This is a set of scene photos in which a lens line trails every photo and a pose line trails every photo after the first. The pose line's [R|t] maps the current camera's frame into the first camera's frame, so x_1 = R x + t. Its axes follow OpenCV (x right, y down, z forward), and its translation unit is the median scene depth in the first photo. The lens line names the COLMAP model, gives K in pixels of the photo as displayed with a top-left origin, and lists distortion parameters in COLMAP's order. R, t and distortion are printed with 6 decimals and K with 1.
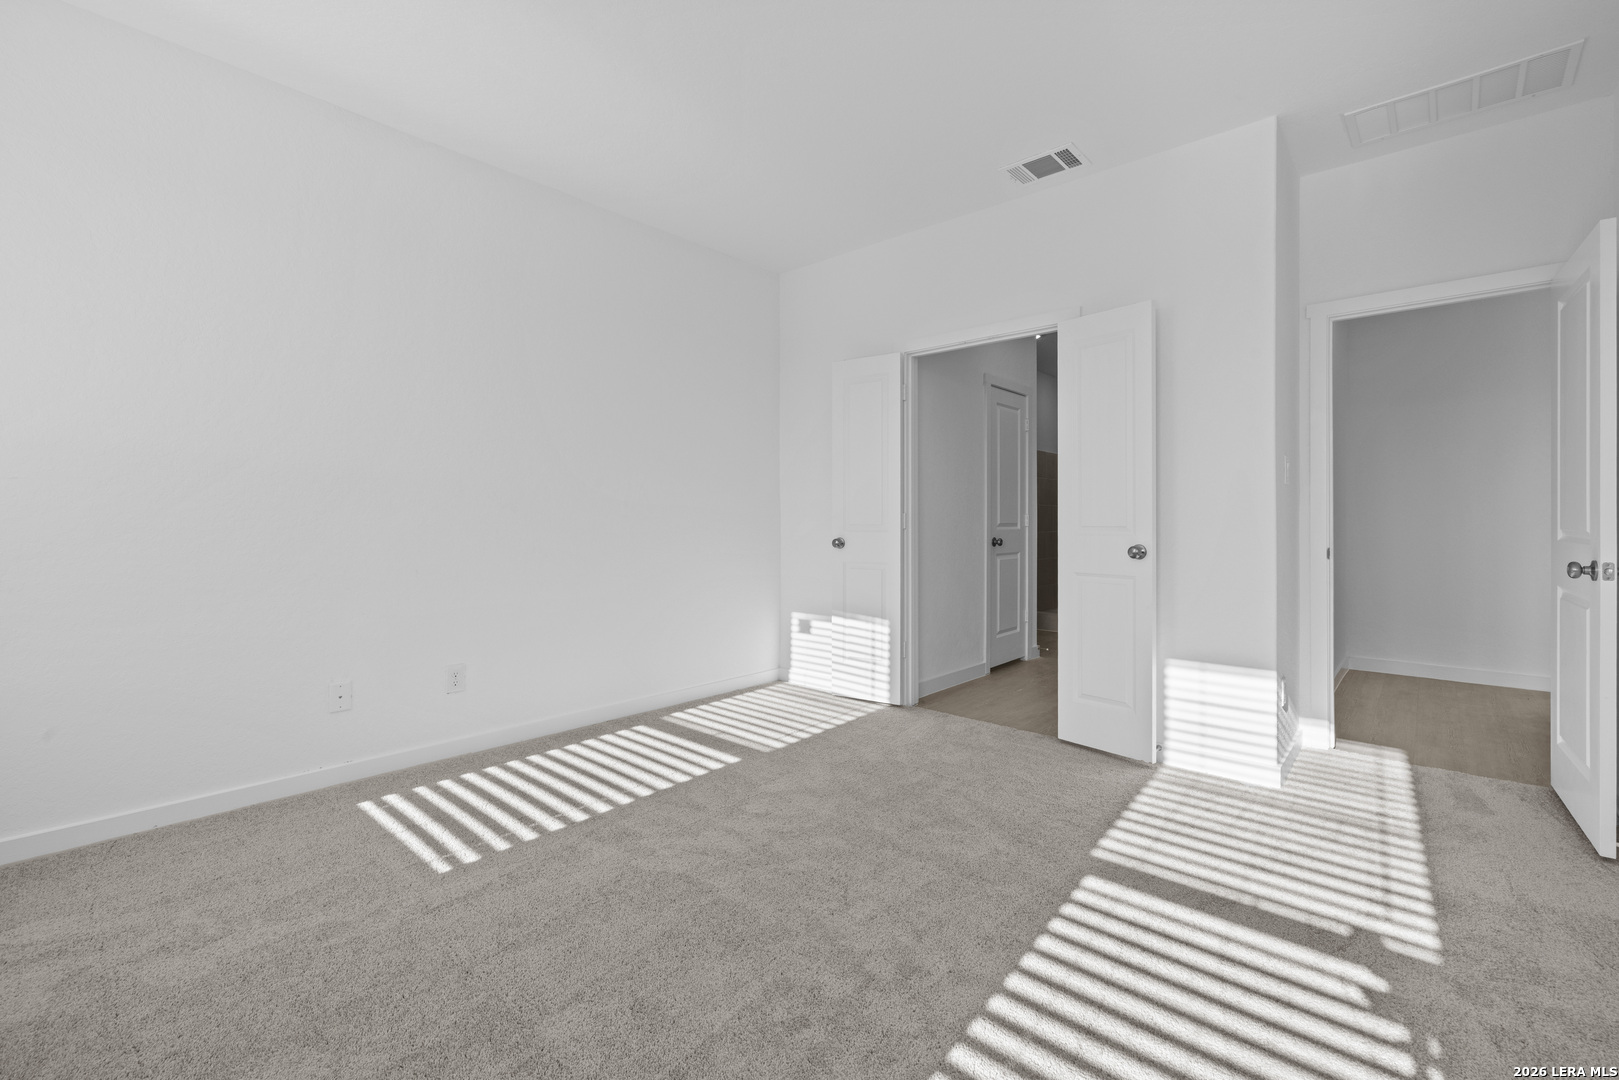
lens RADIAL K [[676.0, 0, 797.6], [0, 676.0, 525.3], [0, 0, 1]] dist [-0.004138, -0.000835]
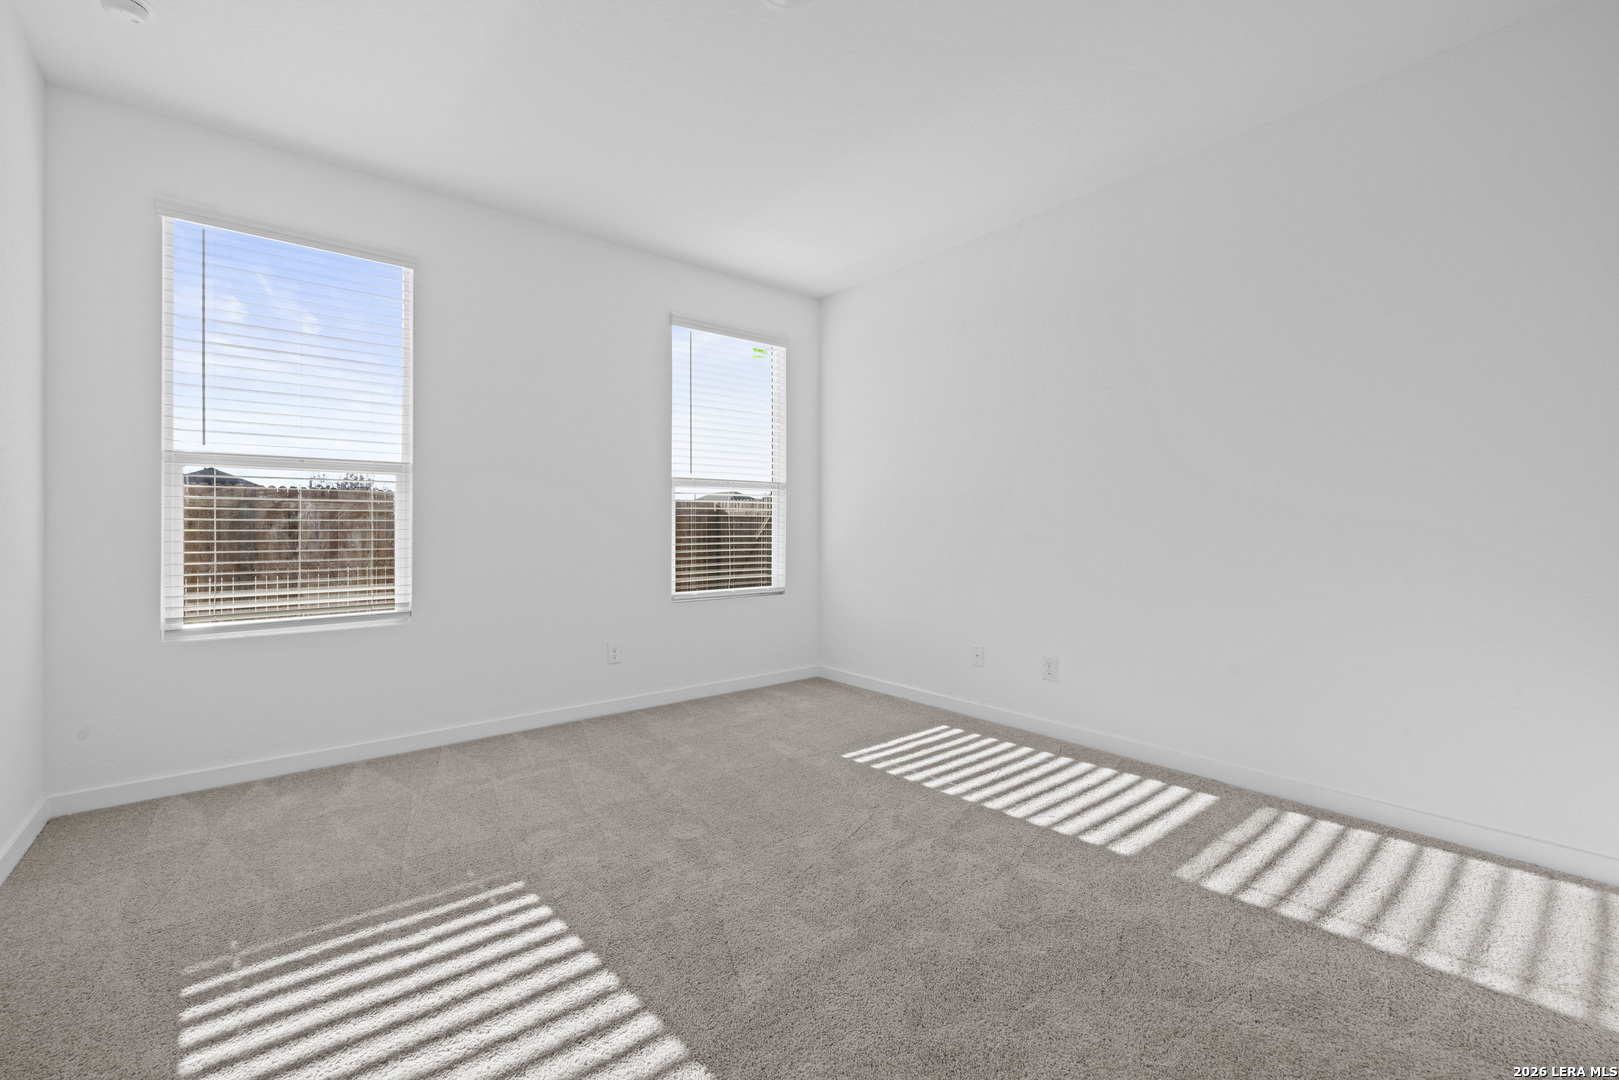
lens RADIAL K [[676.0, 0, 805.8], [0, 676.0, 534.3], [0, 0, 1]] dist [-0.004138, -0.000835]
pose [[-0.144656, 0.004291, -0.989473, 0.691957], [0.000115, 0.999991, 0.004319, -0.005307], [0.989482, 0.000511, -0.144655, 0.762180]]
